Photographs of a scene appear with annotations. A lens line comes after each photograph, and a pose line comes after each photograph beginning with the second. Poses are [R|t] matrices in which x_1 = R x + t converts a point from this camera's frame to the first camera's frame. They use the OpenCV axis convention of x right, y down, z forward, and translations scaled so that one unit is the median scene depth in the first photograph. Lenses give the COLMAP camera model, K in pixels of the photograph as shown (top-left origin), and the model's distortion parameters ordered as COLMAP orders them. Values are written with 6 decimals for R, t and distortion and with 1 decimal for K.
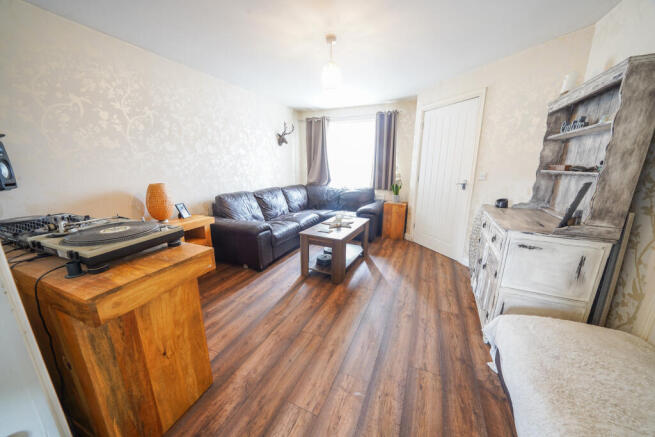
lens RADIAL K [[228.7, 0, 328.6], [0, 228.7, 221.3], [0, 0, 1]] dist [-0.020558, 0.000115]
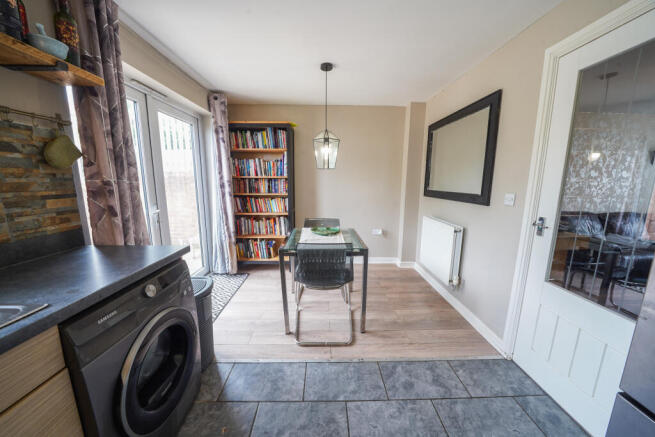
lens RADIAL K [[228.7, 0, 328.6], [0, 228.7, 221.3], [0, 0, 1]] dist [-0.020558, 0.000115]
pose [[0.590352, 0.119245, -0.798289, -0.356075], [-0.188835, 0.981984, 0.007037, 0.168636], [0.784746, 0.146591, 0.602234, -0.695080]]
